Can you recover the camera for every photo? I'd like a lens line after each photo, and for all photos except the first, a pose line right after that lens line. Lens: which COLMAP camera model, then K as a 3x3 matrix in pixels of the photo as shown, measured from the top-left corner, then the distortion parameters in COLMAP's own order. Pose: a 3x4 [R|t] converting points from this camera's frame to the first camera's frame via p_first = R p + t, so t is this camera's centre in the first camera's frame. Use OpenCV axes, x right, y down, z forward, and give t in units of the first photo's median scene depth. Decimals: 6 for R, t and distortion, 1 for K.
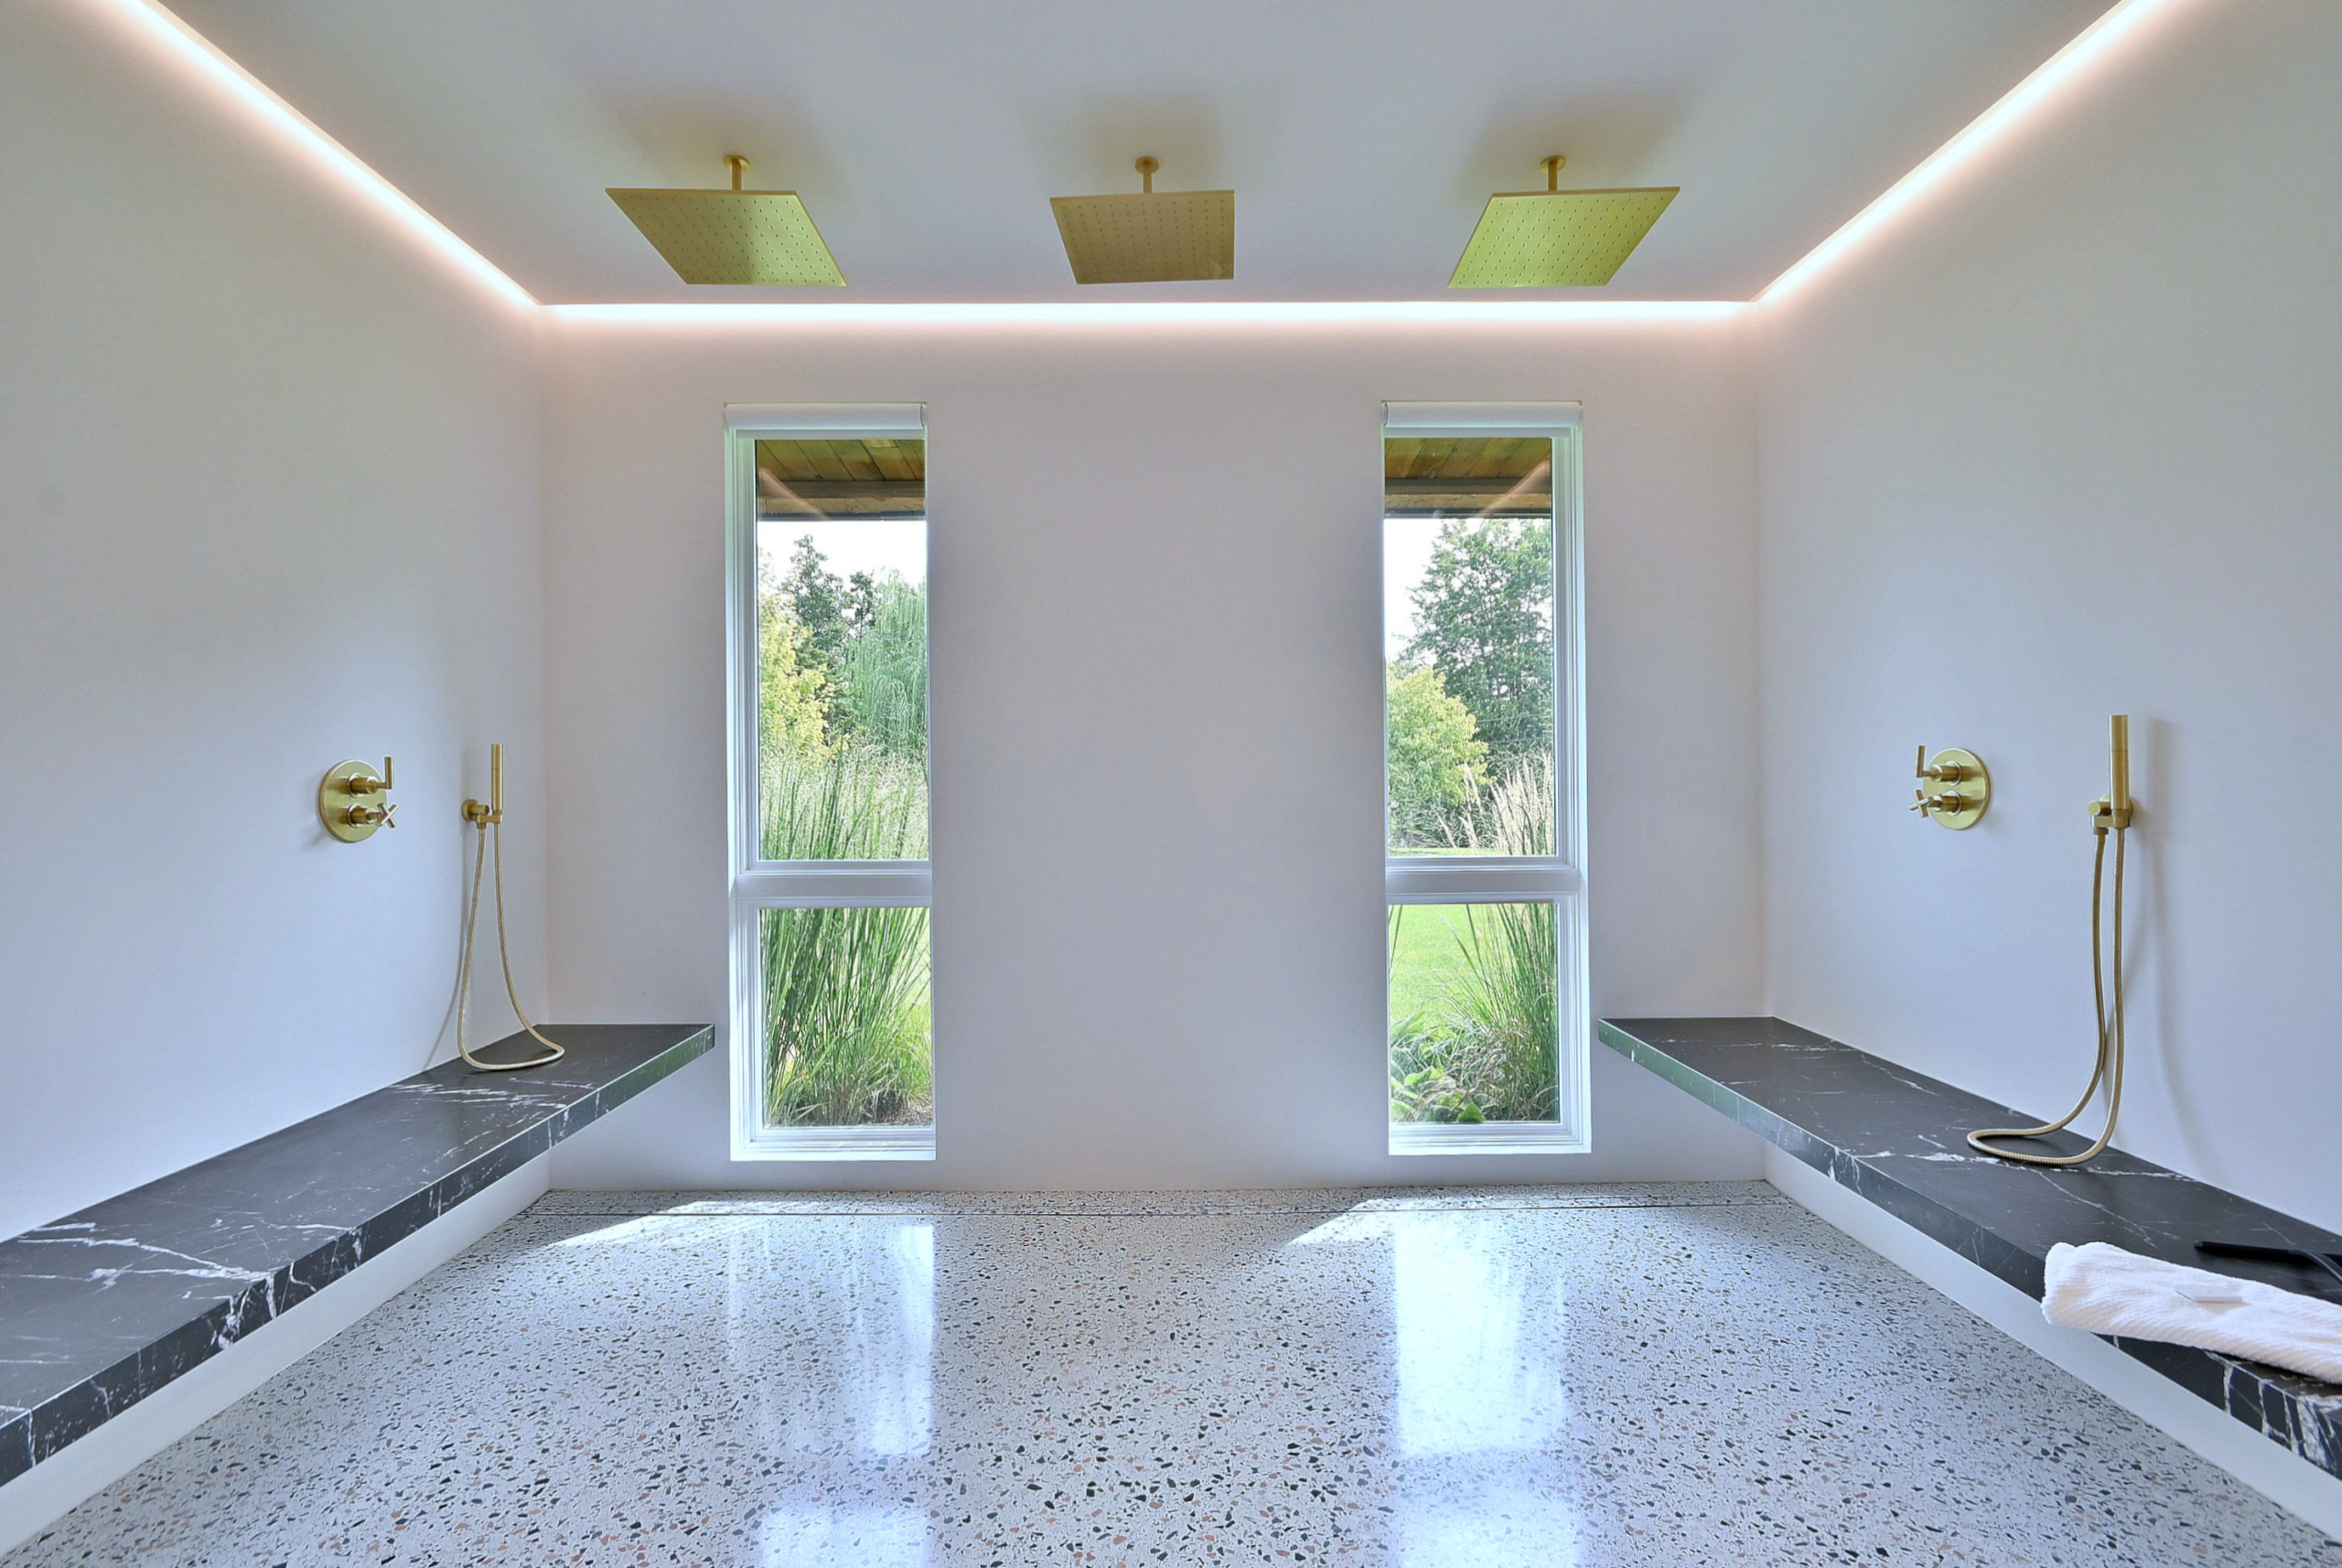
lens RADIAL K [[1020.8, 0, 1167.9], [0, 1020.8, 776.6], [0, 0, 1]] dist [0.004198, -0.003836]
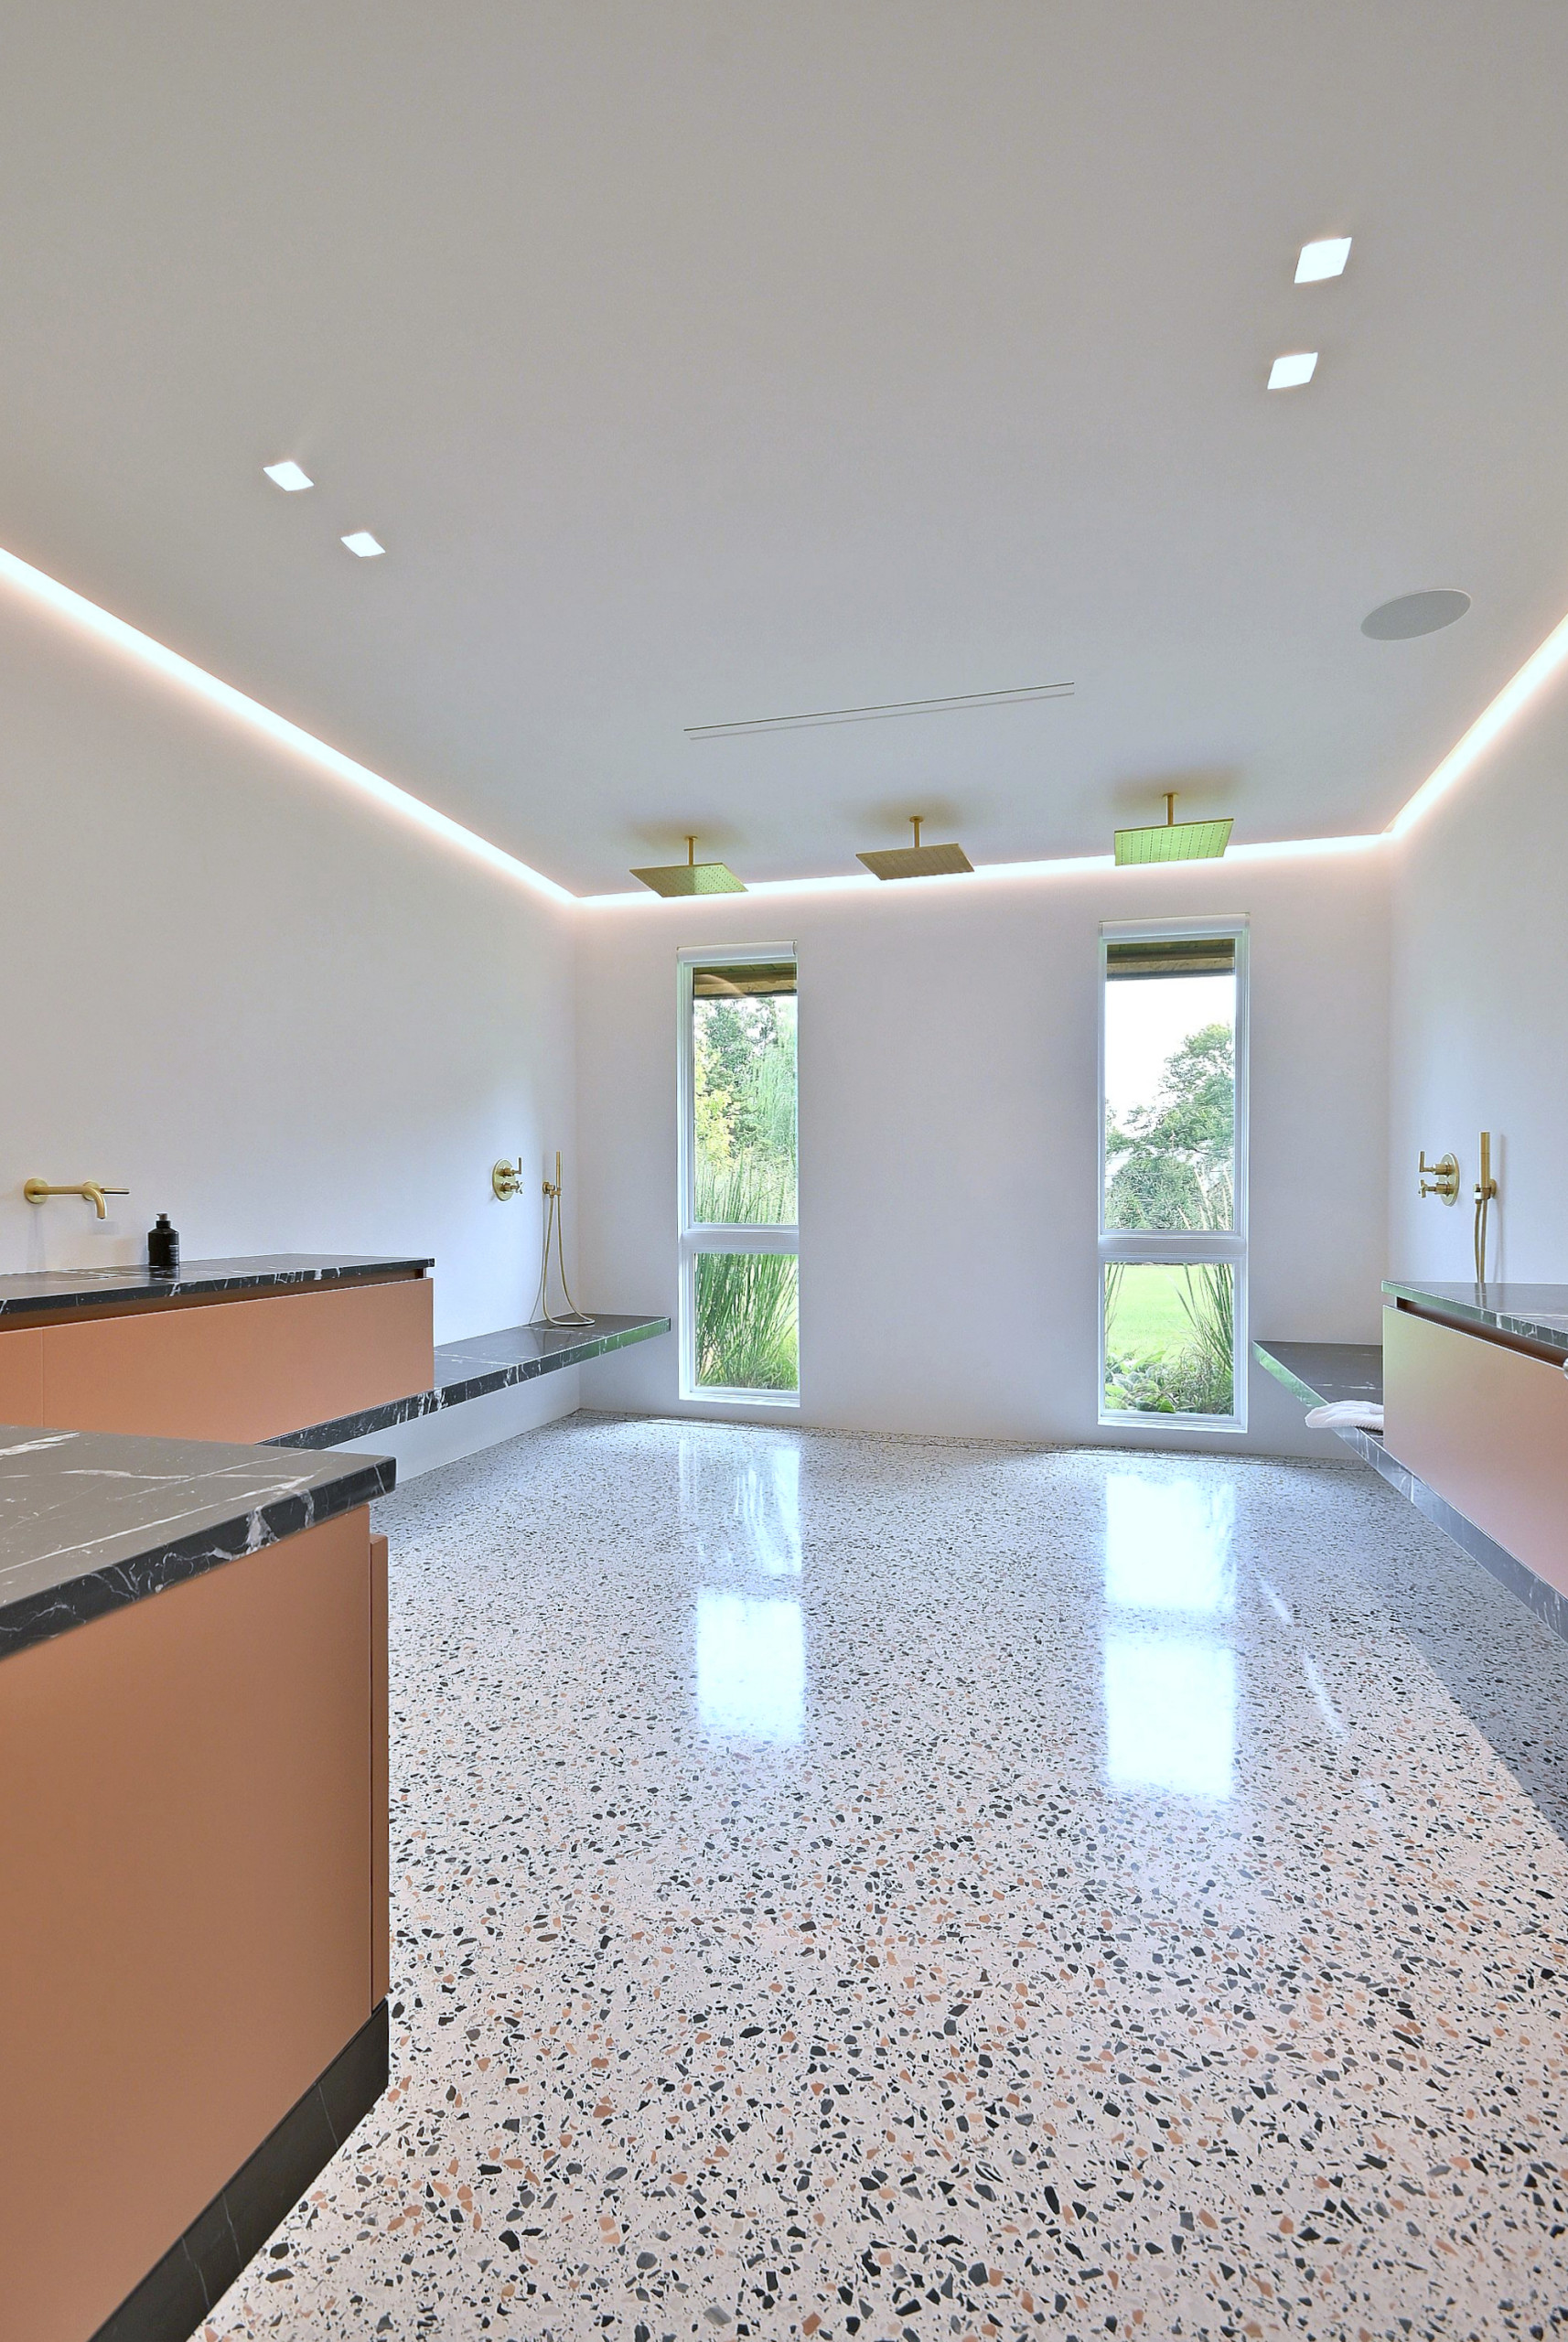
lens RADIAL K [[1057.5, 0, 802.4], [0, 1057.5, 1233.9], [0, 0, 1]] dist [0.008471, -0.002992]
pose [[0.967088, 0.019715, -0.253678, 0.210002], [-0.010537, 0.999242, 0.037487, 0.039053], [0.254225, -0.033580, 0.966562, -0.652298]]
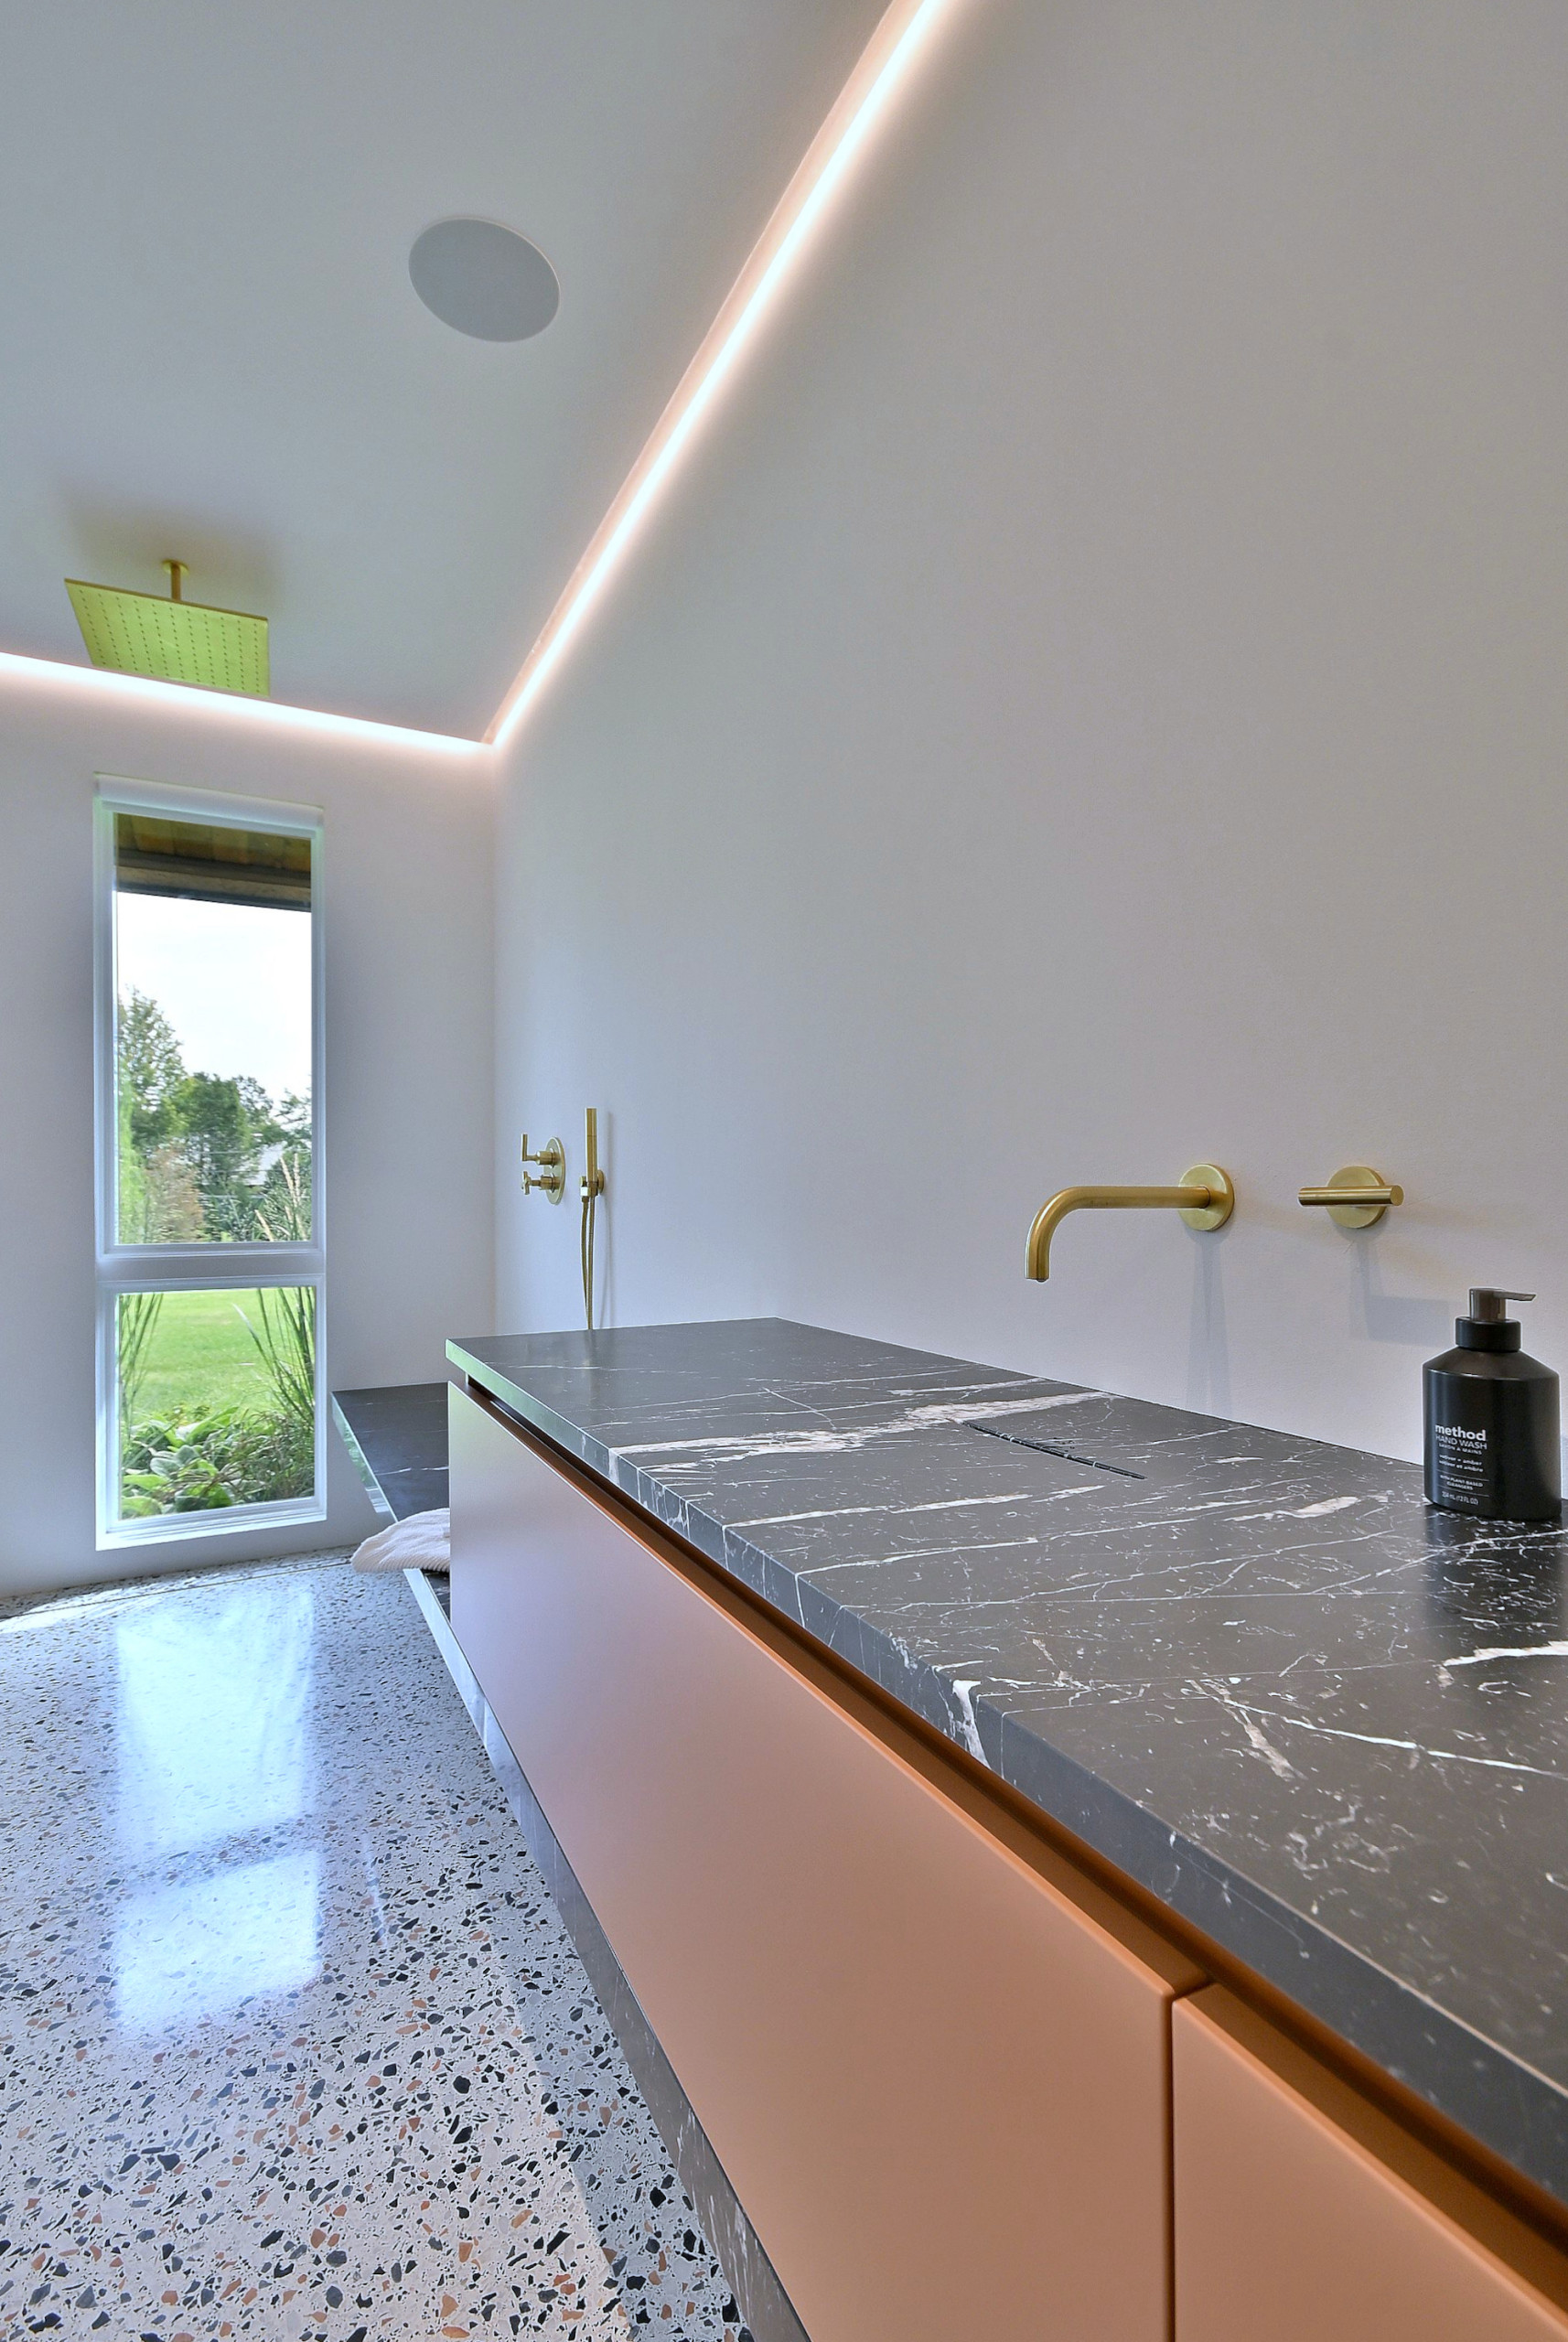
lens RADIAL K [[1057.5, 0, 772.6], [0, 1057.5, 1186.8], [0, 0, 1]] dist [0.008471, -0.002992]
pose [[0.898649, 0.004110, 0.438649, 0.368180], [-0.002109, 0.999985, -0.005048, 0.029994], [-0.438663, 0.003611, 0.898644, -0.198286]]
